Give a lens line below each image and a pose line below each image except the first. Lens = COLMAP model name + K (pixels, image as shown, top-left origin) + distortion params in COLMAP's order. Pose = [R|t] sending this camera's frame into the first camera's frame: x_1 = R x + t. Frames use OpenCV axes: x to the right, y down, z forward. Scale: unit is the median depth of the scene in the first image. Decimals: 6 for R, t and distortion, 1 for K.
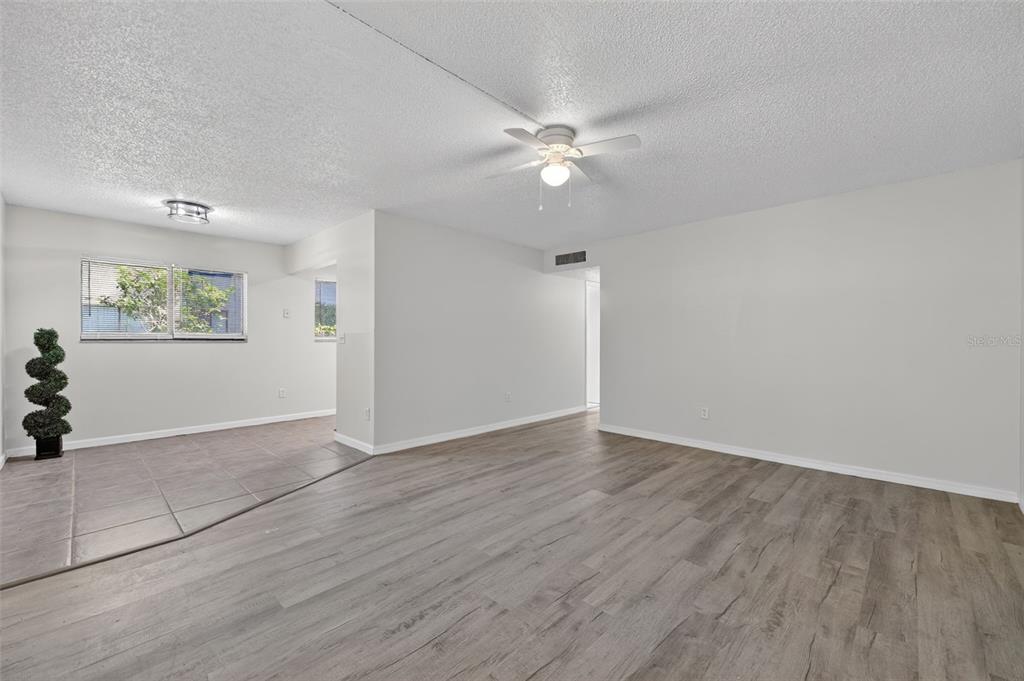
lens RADIAL K [[413.1, 0, 513.5], [0, 413.1, 338.6], [0, 0, 1]] dist [-0.002309, 0.000192]
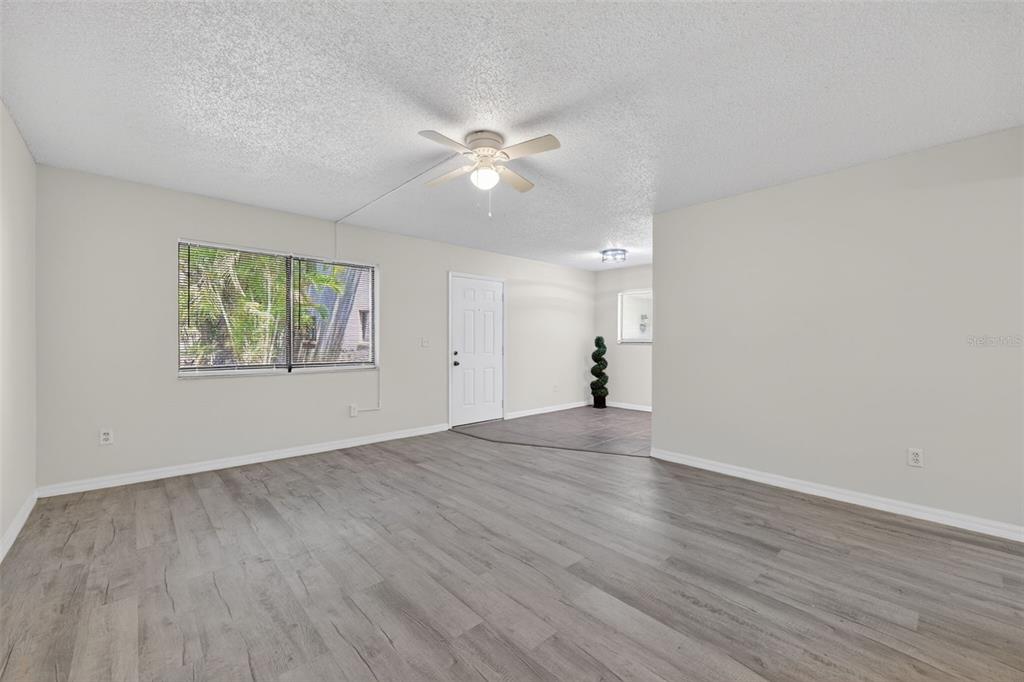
lens RADIAL K [[413.1, 0, 506.1], [0, 413.1, 339.2], [0, 0, 1]] dist [-0.002309, 0.000192]
pose [[-0.067367, -0.004731, -0.997717, 0.903666], [-0.002760, 0.999986, -0.004555, 0.000665], [0.997724, 0.002447, -0.067379, 0.917727]]
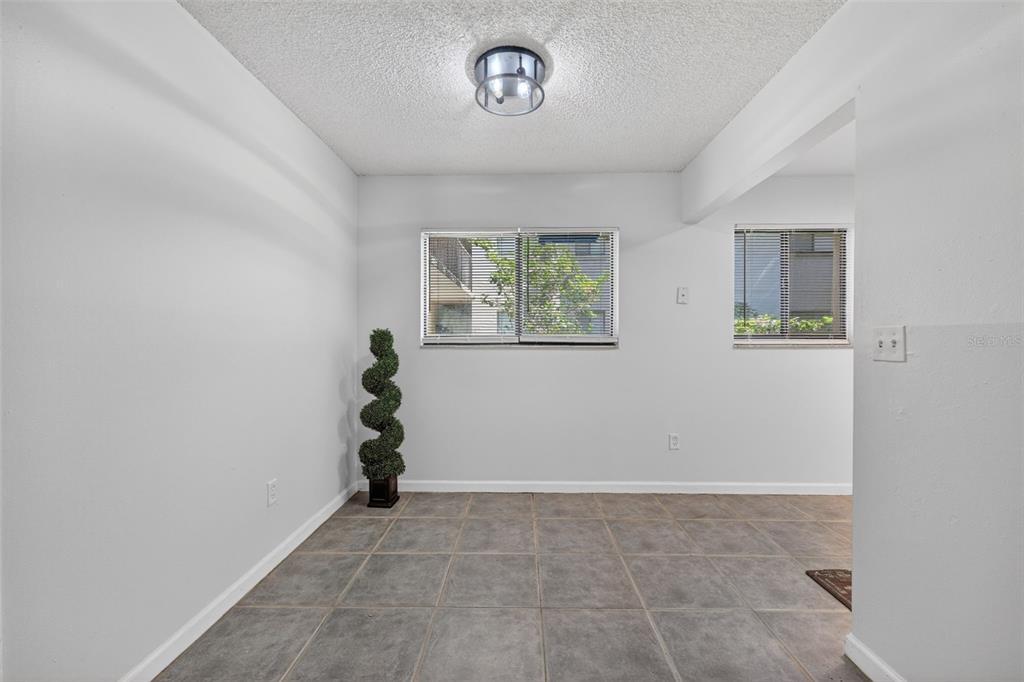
lens RADIAL K [[413.1, 0, 517.0], [0, 413.1, 343.8], [0, 0, 1]] dist [-0.002309, 0.000192]
pose [[0.676282, 0.007633, -0.736603, -0.544325], [-0.002853, 0.999966, 0.007743, -0.003657], [0.736637, -0.003135, 0.676281, 0.870807]]
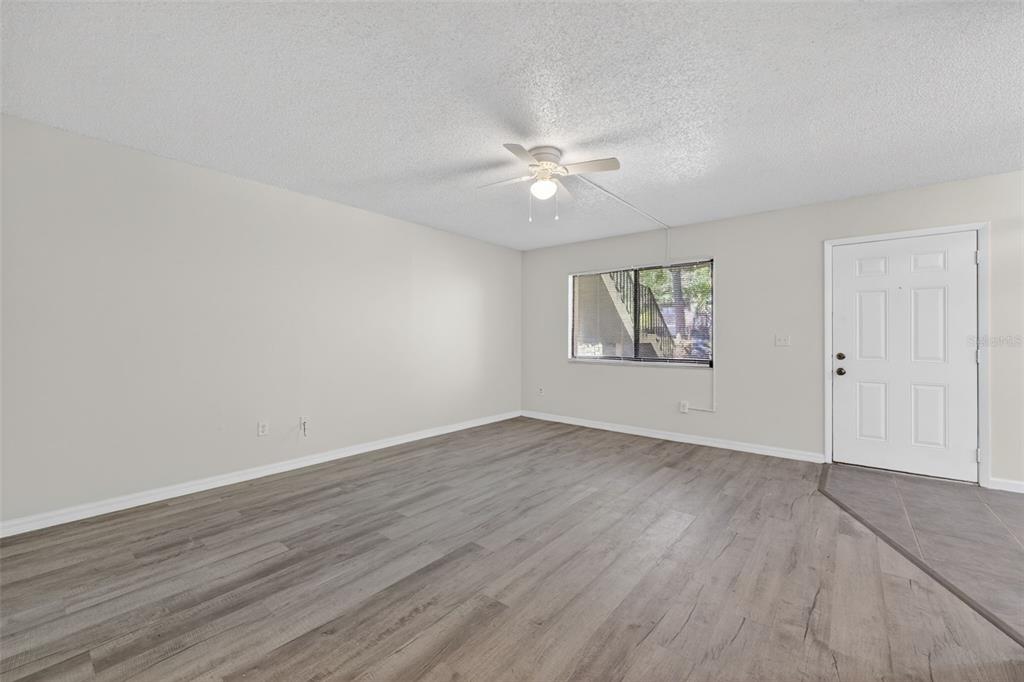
lens RADIAL K [[413.1, 0, 511.0], [0, 413.1, 336.6], [0, 0, 1]] dist [-0.002309, 0.000192]
pose [[-0.996895, -0.003587, -0.078666, 0.220981], [-0.003500, 0.999993, -0.001240, -0.001677], [0.078670, -0.000961, -0.996900, 1.715183]]
